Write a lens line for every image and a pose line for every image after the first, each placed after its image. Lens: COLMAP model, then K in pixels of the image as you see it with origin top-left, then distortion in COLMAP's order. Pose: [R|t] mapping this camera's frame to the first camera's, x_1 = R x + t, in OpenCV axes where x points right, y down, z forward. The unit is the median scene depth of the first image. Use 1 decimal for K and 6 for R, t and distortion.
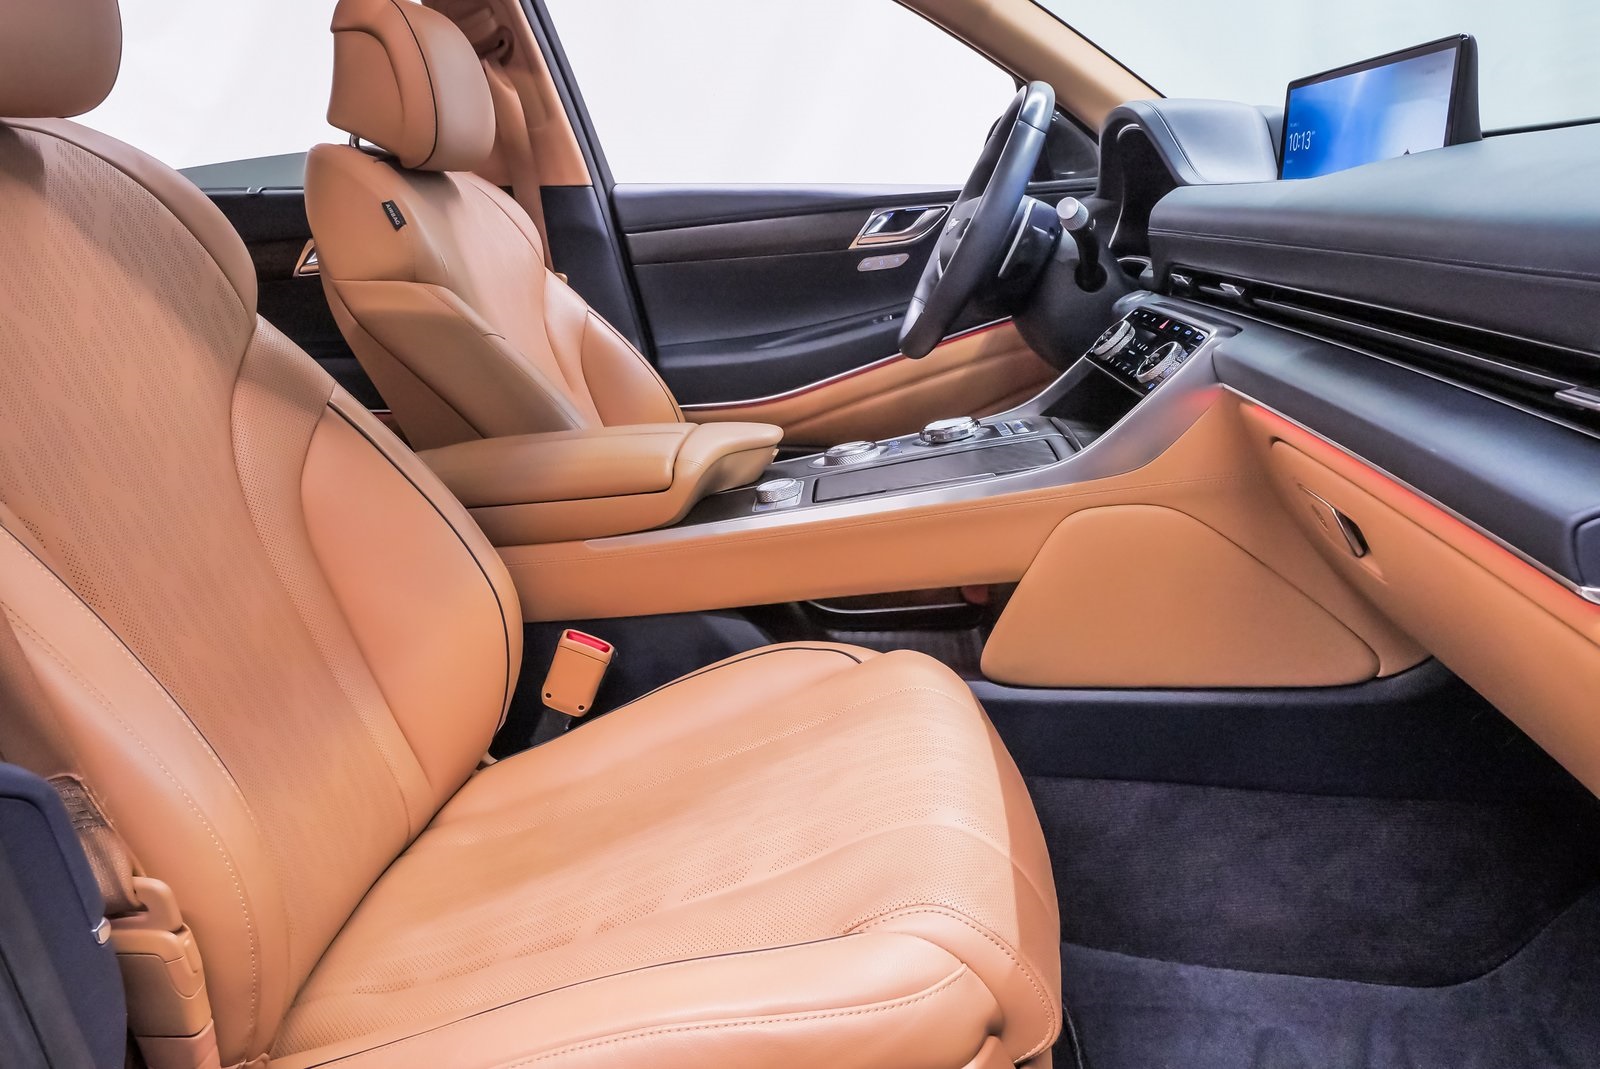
lens RADIAL K [[1188.4, 0, 796.3], [0, 1188.4, 543.3], [0, 0, 1]] dist [-0.046512, 0.008675]
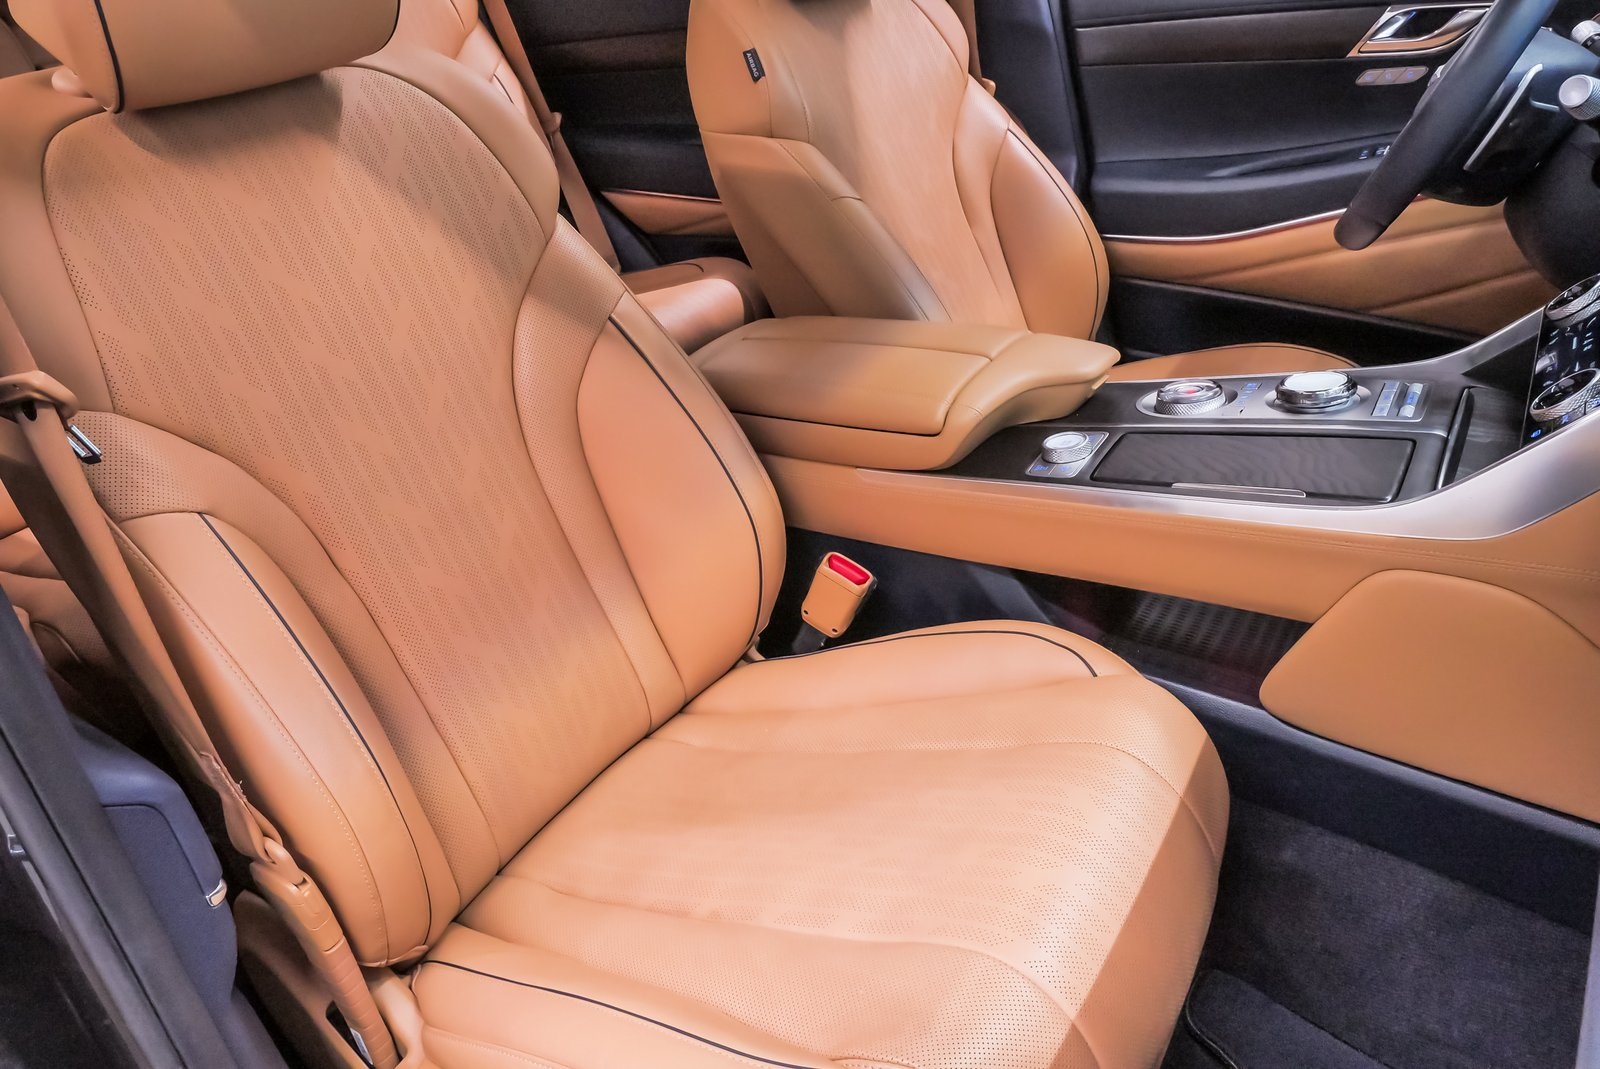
lens RADIAL K [[1188.4, 0, 792.6], [0, 1188.4, 533.9], [0, 0, 1]] dist [-0.046512, 0.008675]
pose [[0.873944, 0.207200, -0.439648, 0.210756], [-0.081814, 0.954383, 0.287157, -0.223991], [0.479092, -0.214989, 0.851029, 0.143166]]
